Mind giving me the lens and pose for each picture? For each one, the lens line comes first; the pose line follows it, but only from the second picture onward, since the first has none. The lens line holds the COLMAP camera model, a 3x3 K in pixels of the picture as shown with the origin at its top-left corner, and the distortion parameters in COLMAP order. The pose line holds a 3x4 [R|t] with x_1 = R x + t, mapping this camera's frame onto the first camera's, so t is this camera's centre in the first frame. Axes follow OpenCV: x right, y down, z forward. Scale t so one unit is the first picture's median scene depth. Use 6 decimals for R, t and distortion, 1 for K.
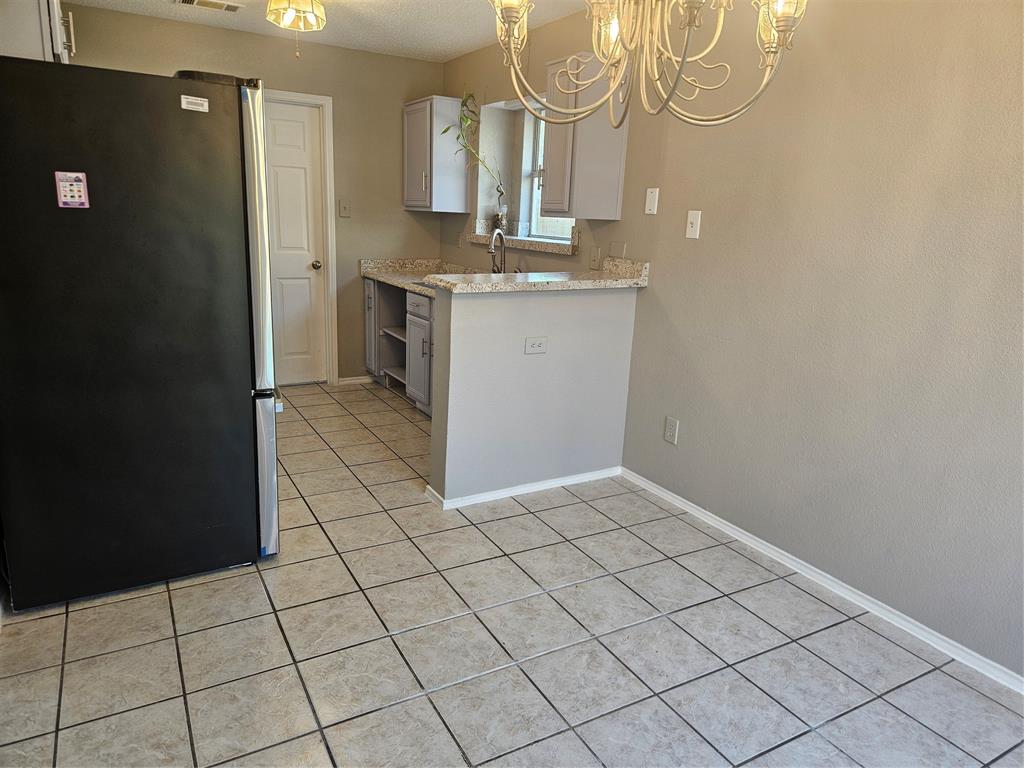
lens RADIAL K [[691.2, 0, 515.1], [0, 691.2, 379.7], [0, 0, 1]] dist [0.056194, -0.053391]
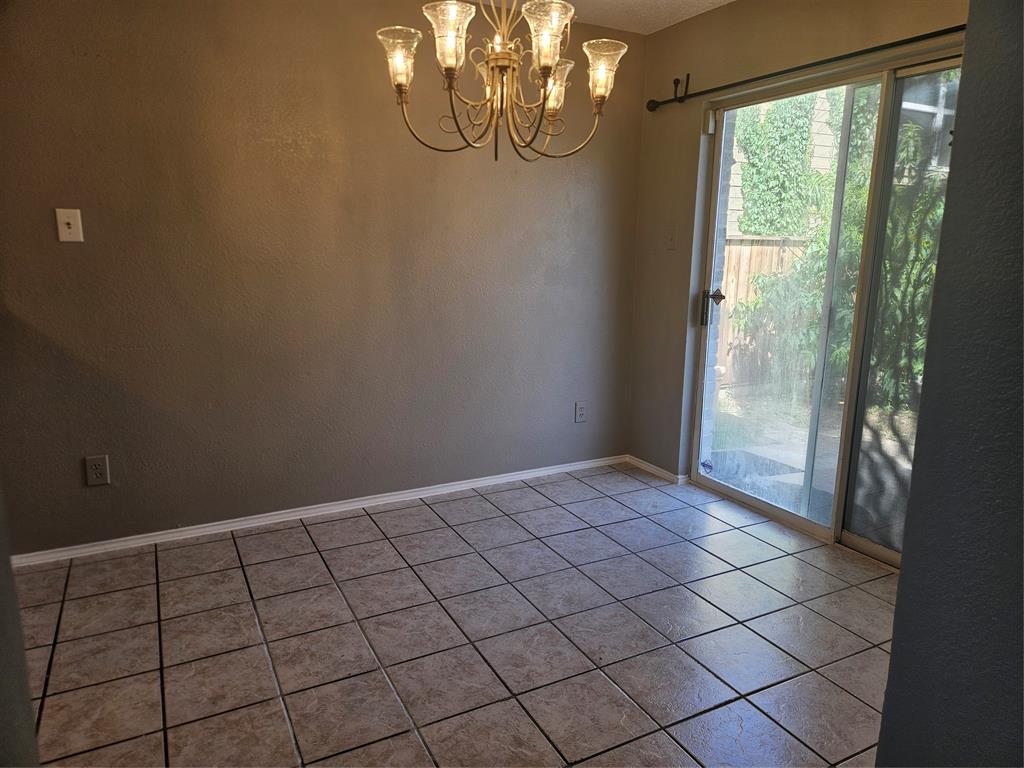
lens RADIAL K [[691.2, 0, 513.1], [0, 691.2, 381.6], [0, 0, 1]] dist [0.056194, -0.053391]
pose [[0.023647, -0.240669, 0.970319, -0.730130], [0.228342, 0.946234, 0.229130, -0.141058], [-0.973294, 0.216147, 0.077330, 0.551259]]
